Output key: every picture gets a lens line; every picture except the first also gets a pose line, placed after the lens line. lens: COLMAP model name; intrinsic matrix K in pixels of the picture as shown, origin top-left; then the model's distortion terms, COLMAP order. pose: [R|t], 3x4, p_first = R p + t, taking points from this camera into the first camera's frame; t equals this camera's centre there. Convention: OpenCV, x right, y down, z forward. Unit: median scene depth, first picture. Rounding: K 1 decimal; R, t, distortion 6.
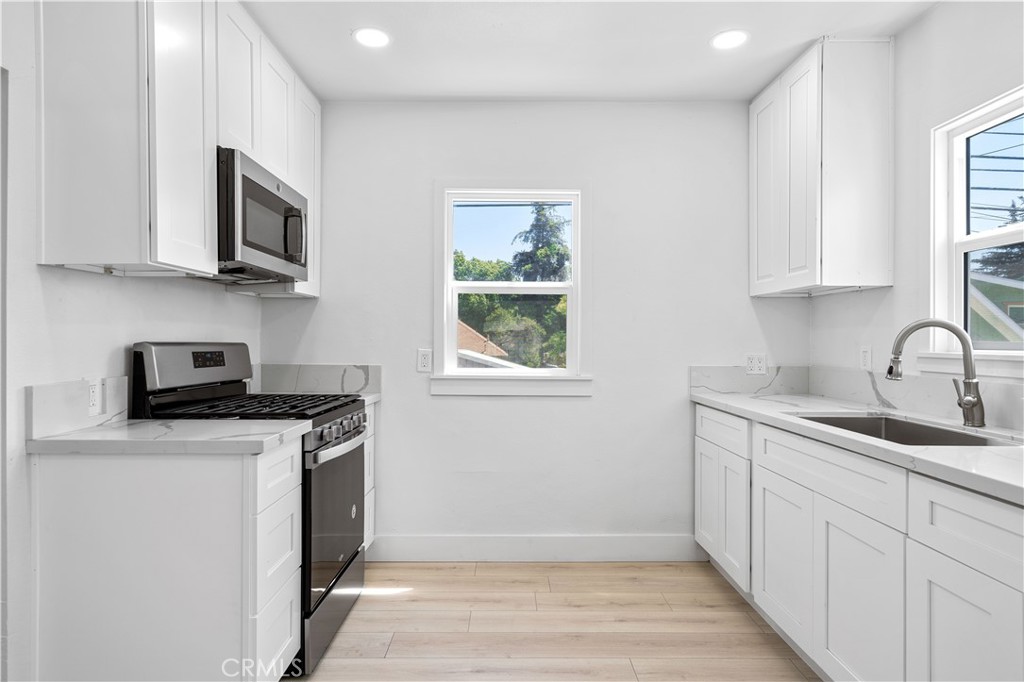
lens RADIAL K [[591.4, 0, 509.7], [0, 591.4, 340.7], [0, 0, 1]] dist [0.005079, 0.003699]
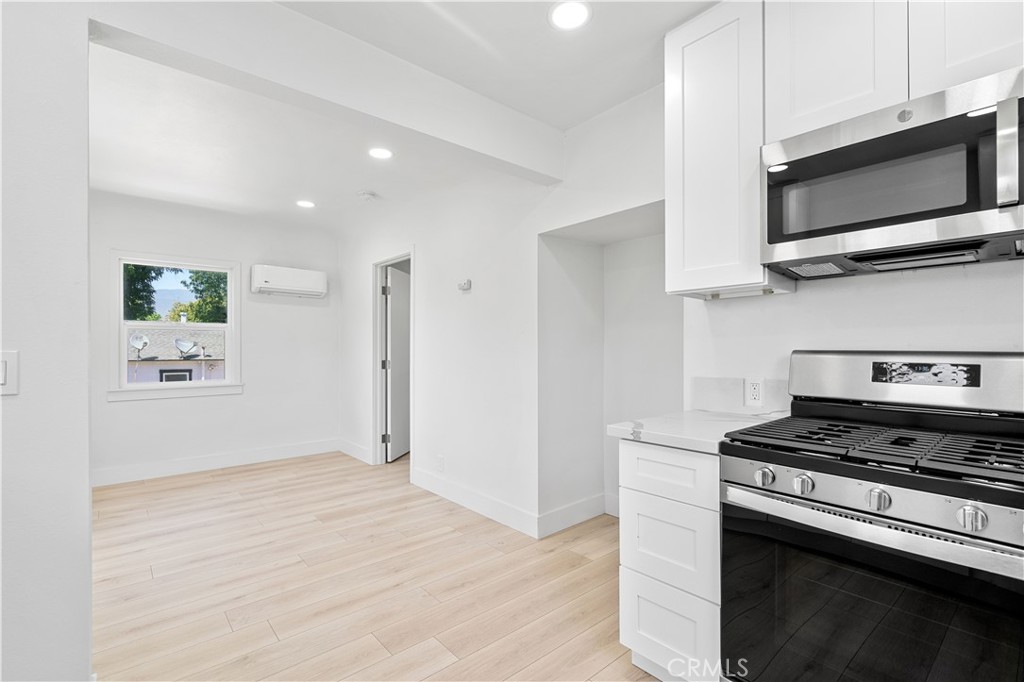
lens RADIAL K [[464.9, 0, 509.4], [0, 464.9, 347.7], [0, 0, 1]] dist [-0.005263, 0.003713]
pose [[-0.761988, -0.001292, -0.647589, 0.253698], [-0.001379, 0.999999, -0.000373, -0.001026], [0.647589, 0.000609, -0.761989, 1.019093]]
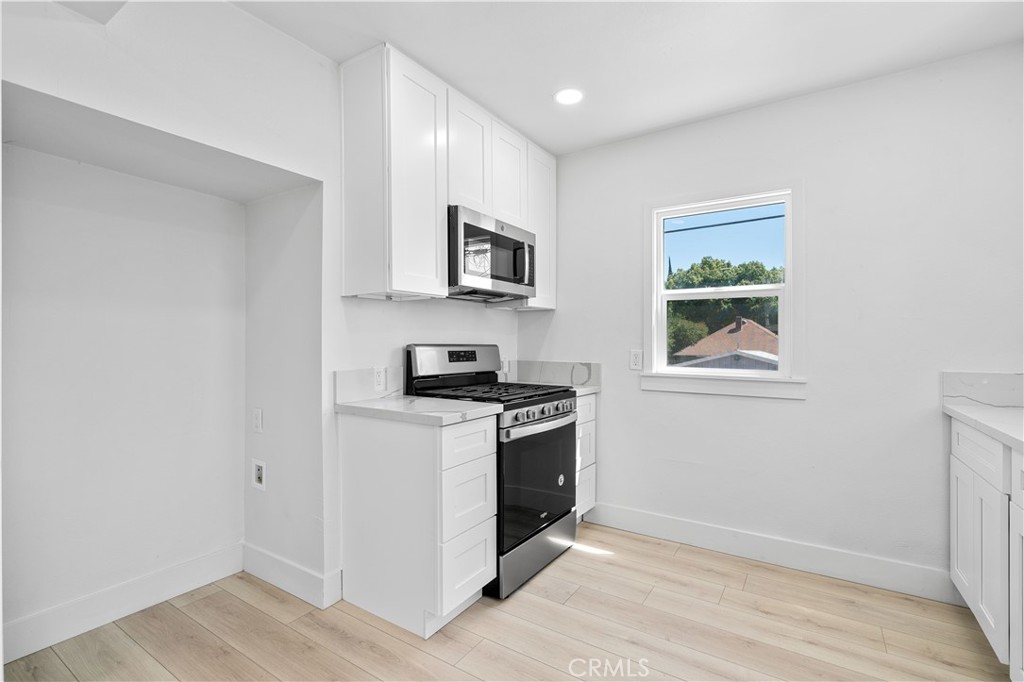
lens RADIAL K [[464.9, 0, 512.6], [0, 464.9, 342.9], [0, 0, 1]] dist [-0.005263, 0.003713]
pose [[0.834492, -0.002570, -0.551015, 0.188963], [0.002160, 0.999997, -0.001392, 0.001114], [0.551016, -0.000028, 0.834494, 0.125158]]
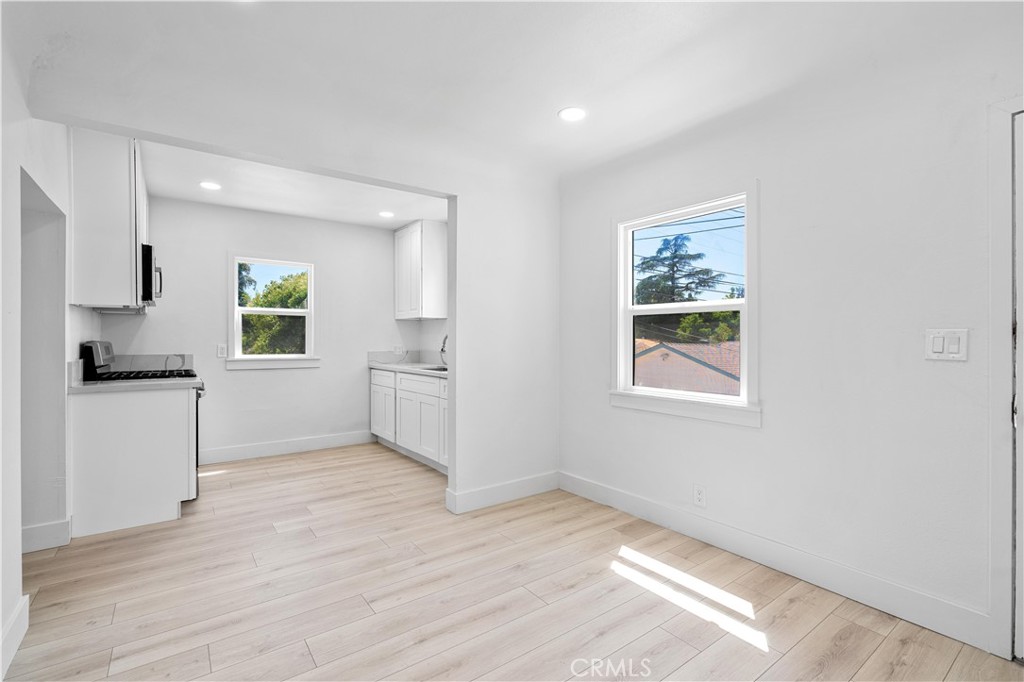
lens RADIAL K [[464.9, 0, 511.6], [0, 464.9, 339.1], [0, 0, 1]] dist [-0.005263, 0.003713]
pose [[0.809054, -0.002680, 0.587728, -0.313869], [0.002962, 0.999995, 0.000482, -0.000411], [-0.587727, 0.001351, 0.809058, -0.788212]]
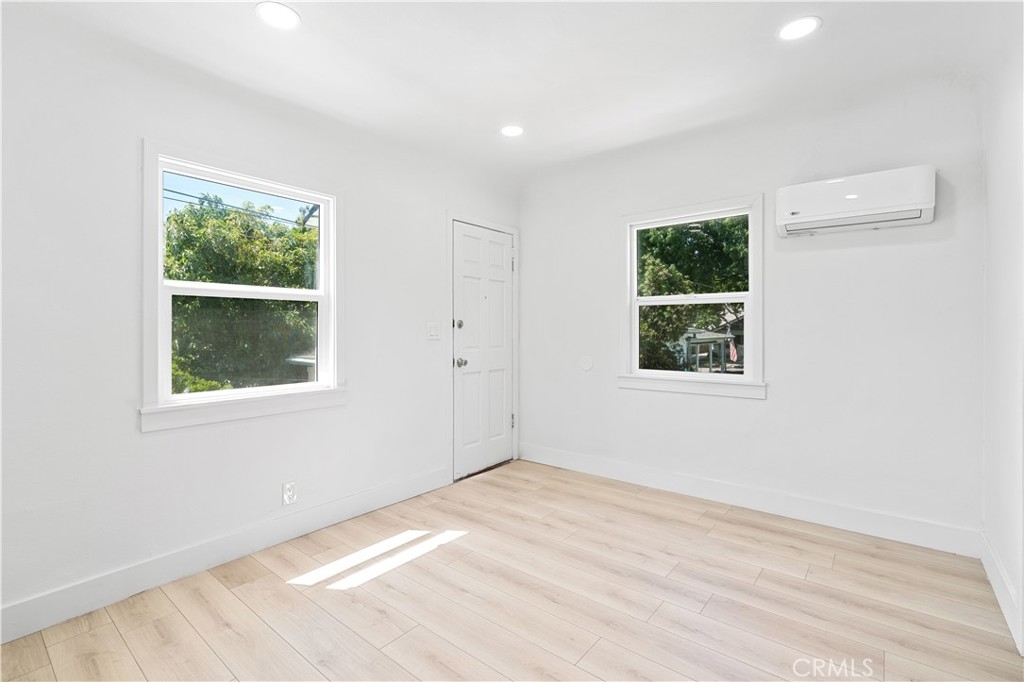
lens RADIAL K [[464.9, 0, 514.1], [0, 464.9, 331.0], [0, 0, 1]] dist [-0.005263, 0.003713]
pose [[-0.774450, -0.005064, 0.632615, -0.355129], [0.000416, 0.999964, 0.008514, -0.000639], [-0.632635, 0.006857, -0.774419, 0.260729]]
